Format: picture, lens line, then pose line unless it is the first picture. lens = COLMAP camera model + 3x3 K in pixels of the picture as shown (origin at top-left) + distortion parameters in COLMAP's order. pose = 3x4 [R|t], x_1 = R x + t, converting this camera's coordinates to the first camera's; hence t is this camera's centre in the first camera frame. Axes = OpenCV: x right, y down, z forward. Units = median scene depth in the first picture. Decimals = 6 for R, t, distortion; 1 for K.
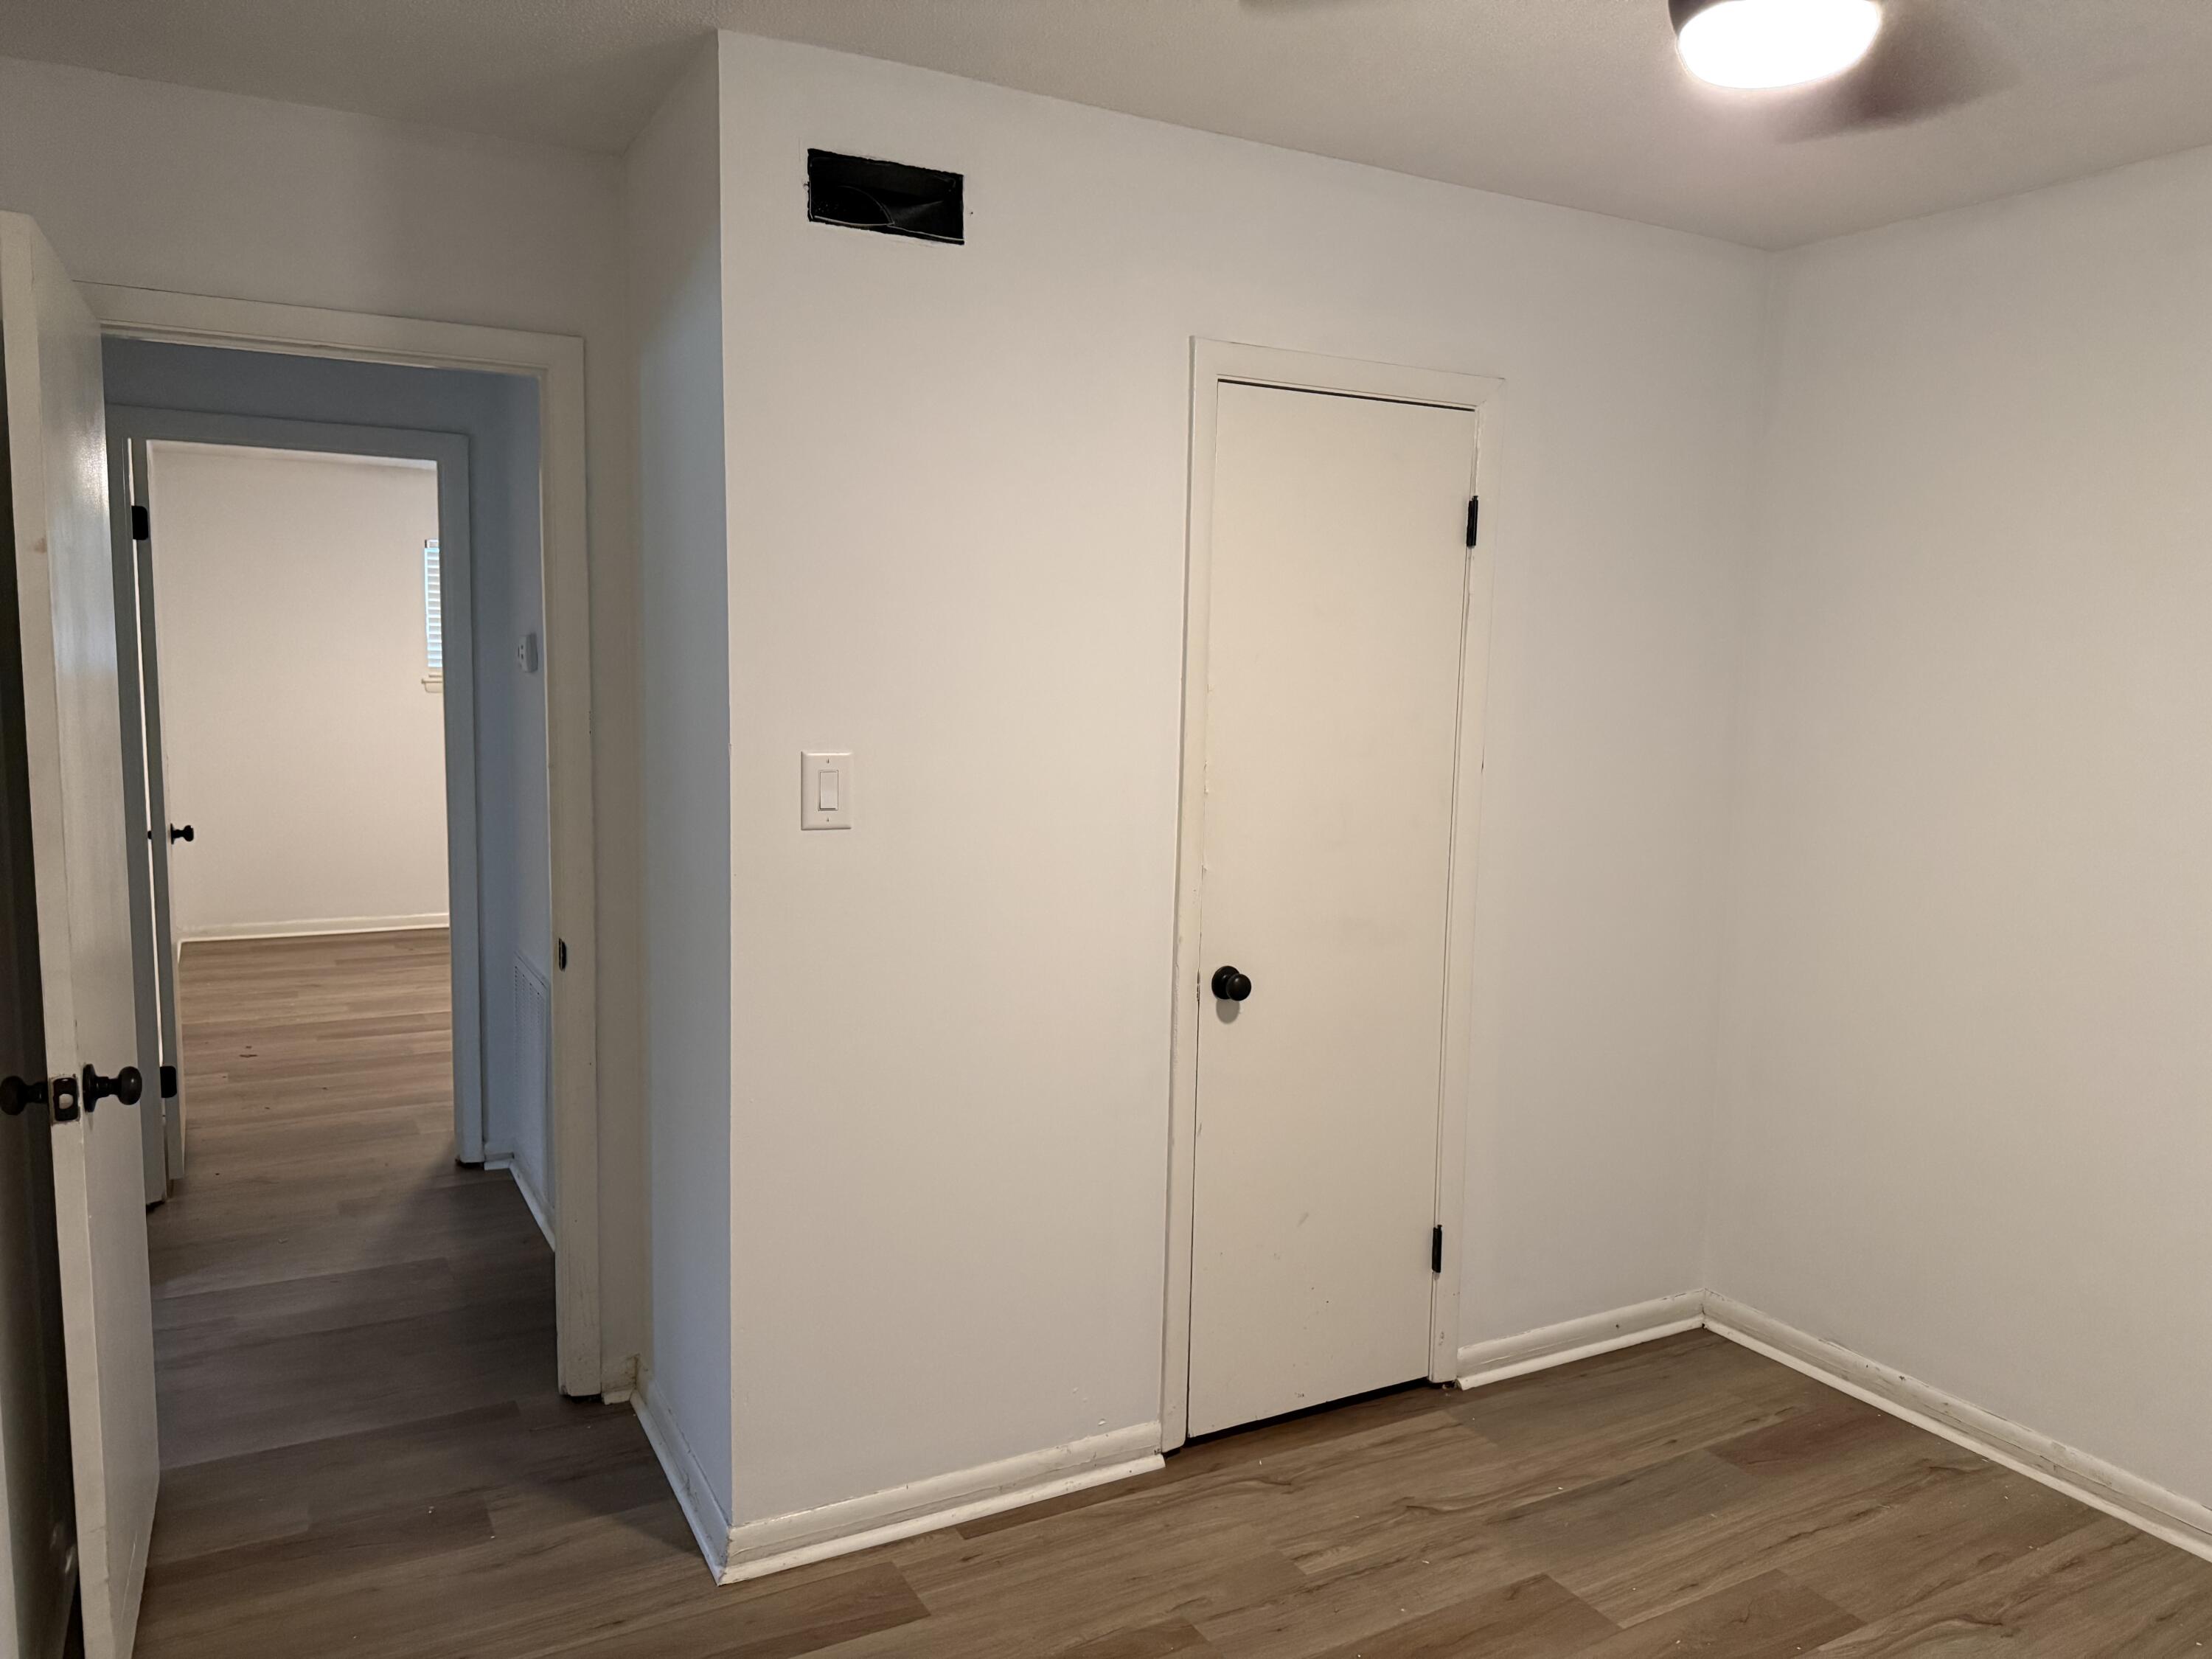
lens RADIAL K [[1526.1, 0, 1100.6], [0, 1526.1, 841.7], [0, 0, 1]] dist [0.133731, -0.243093]
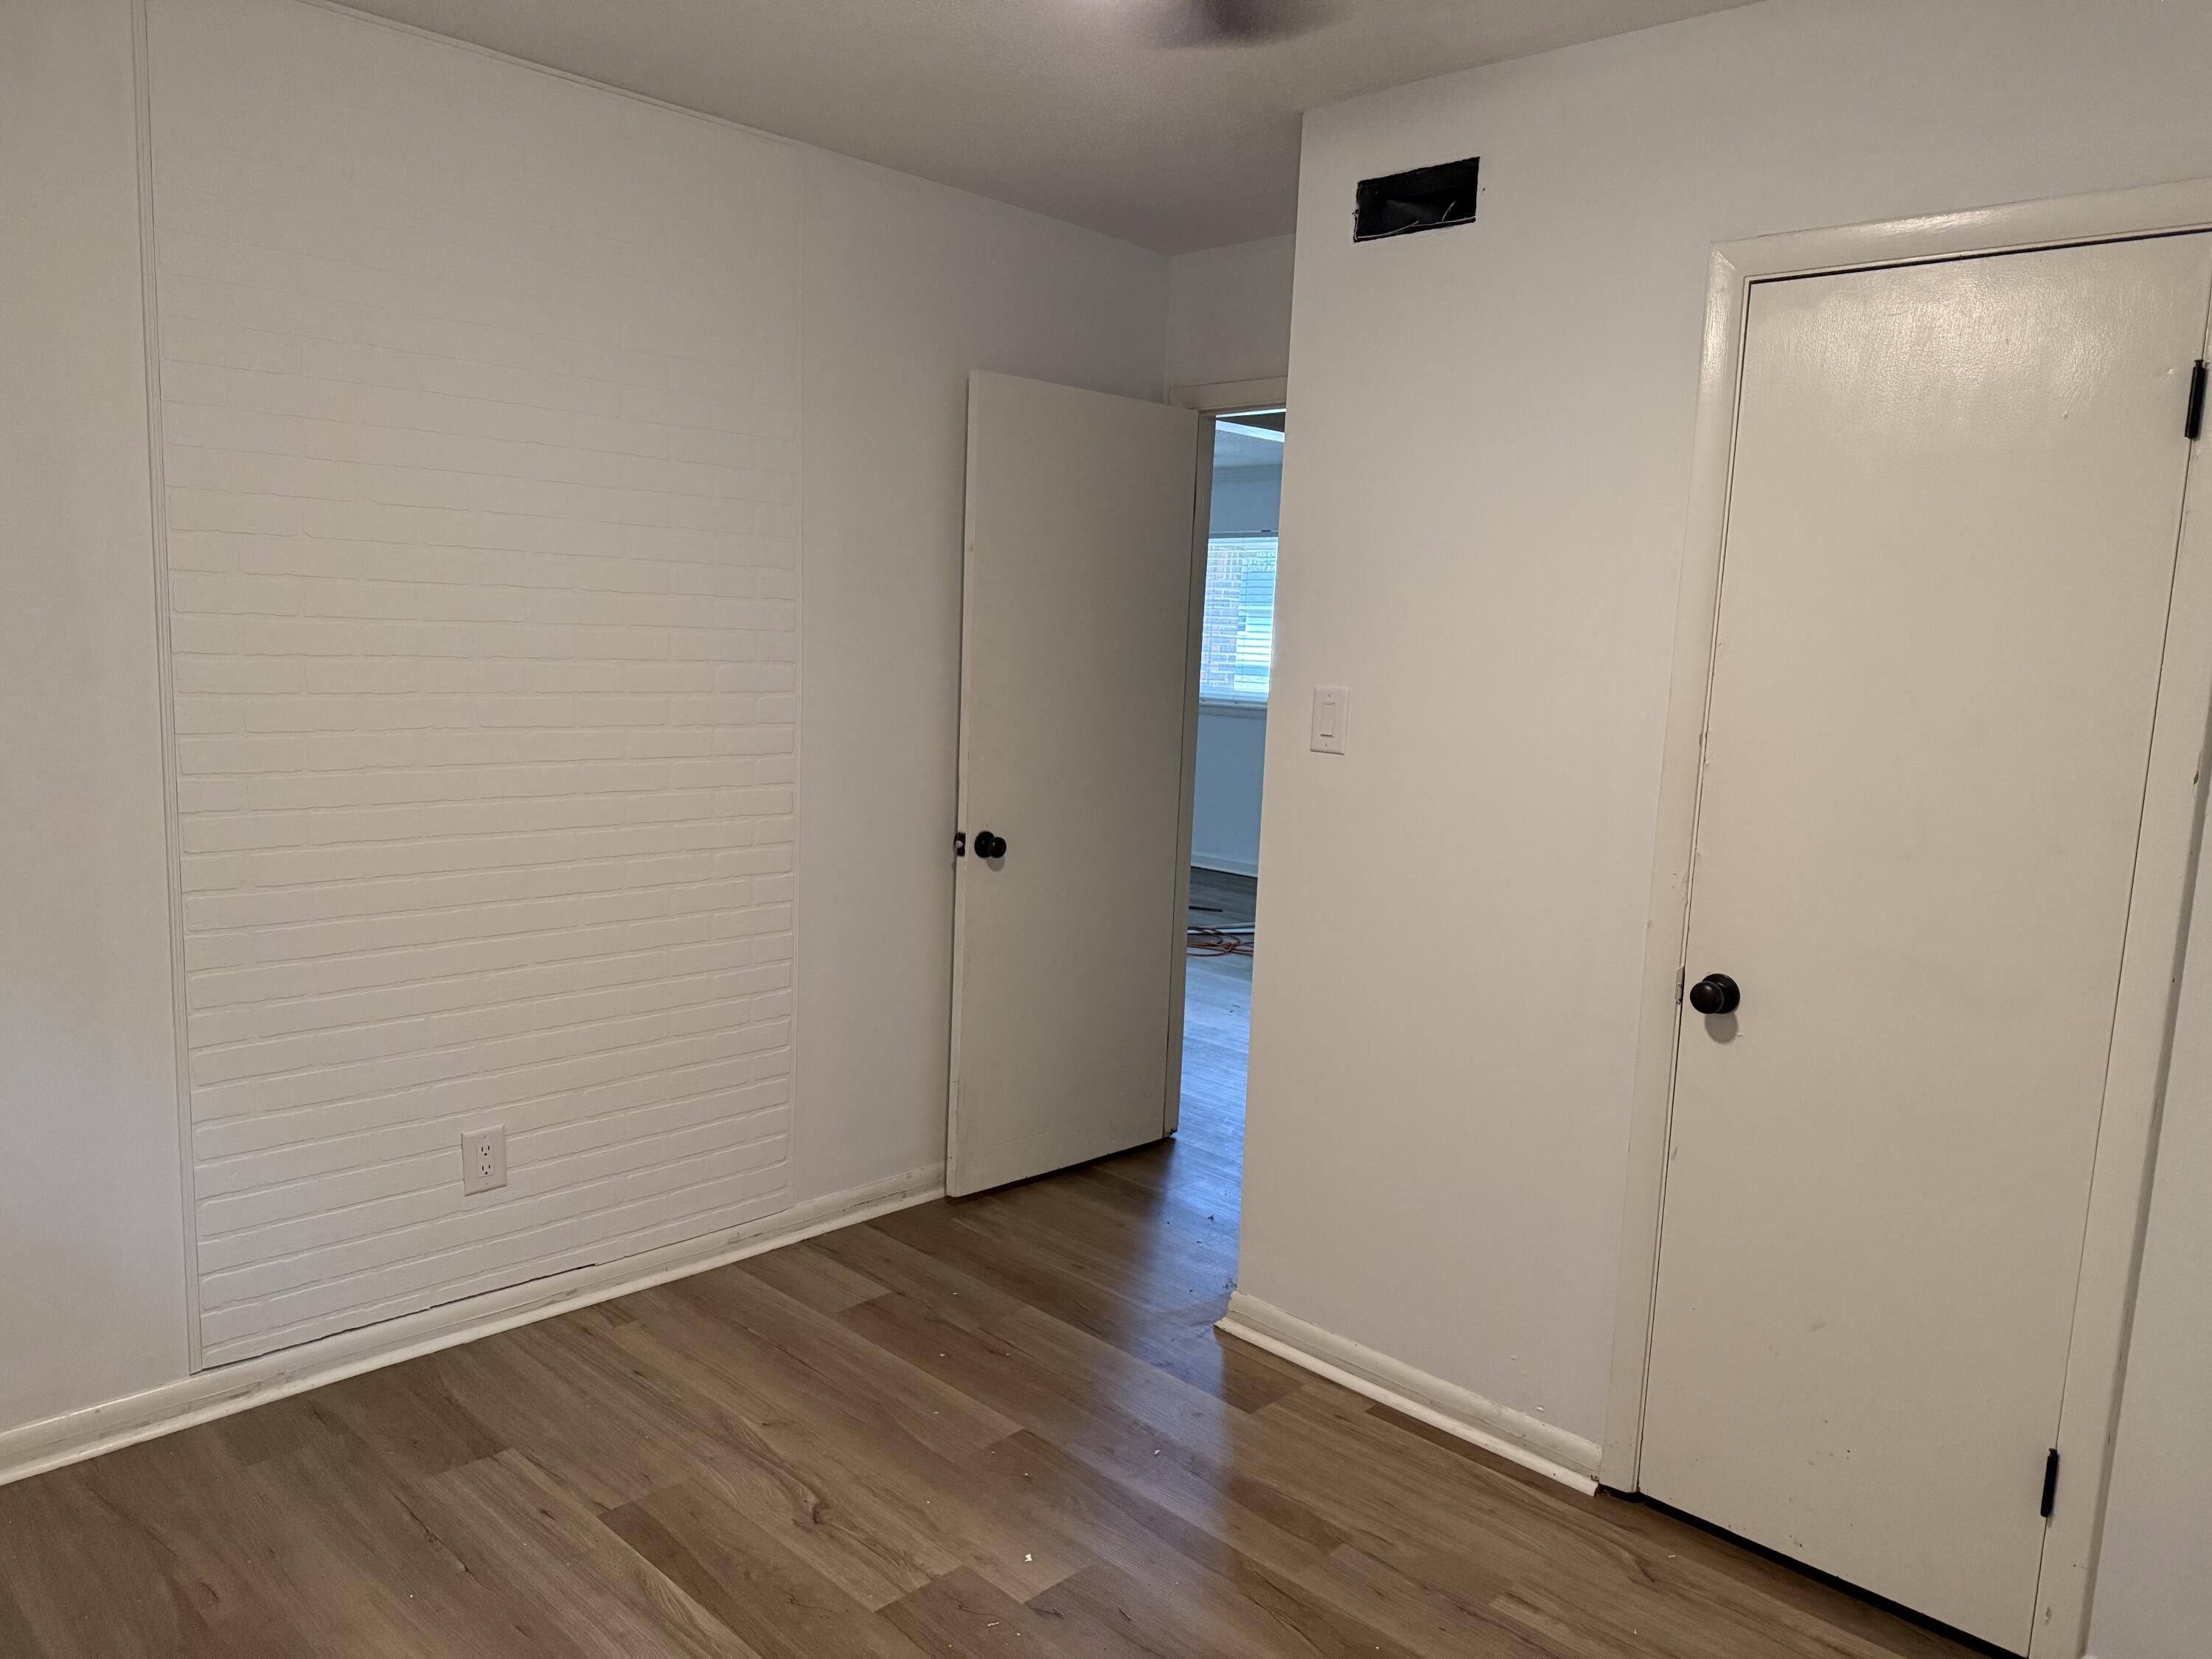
lens RADIAL K [[1599.4, 0, 1106.0], [0, 1599.4, 829.5], [0, 0, 1]] dist [0.028888, -0.040814]
pose [[0.299066, 0.129752, -0.945370, 0.870538], [-0.136159, 0.986377, 0.092307, -0.036973], [0.944468, 0.101115, 0.312659, 0.423779]]
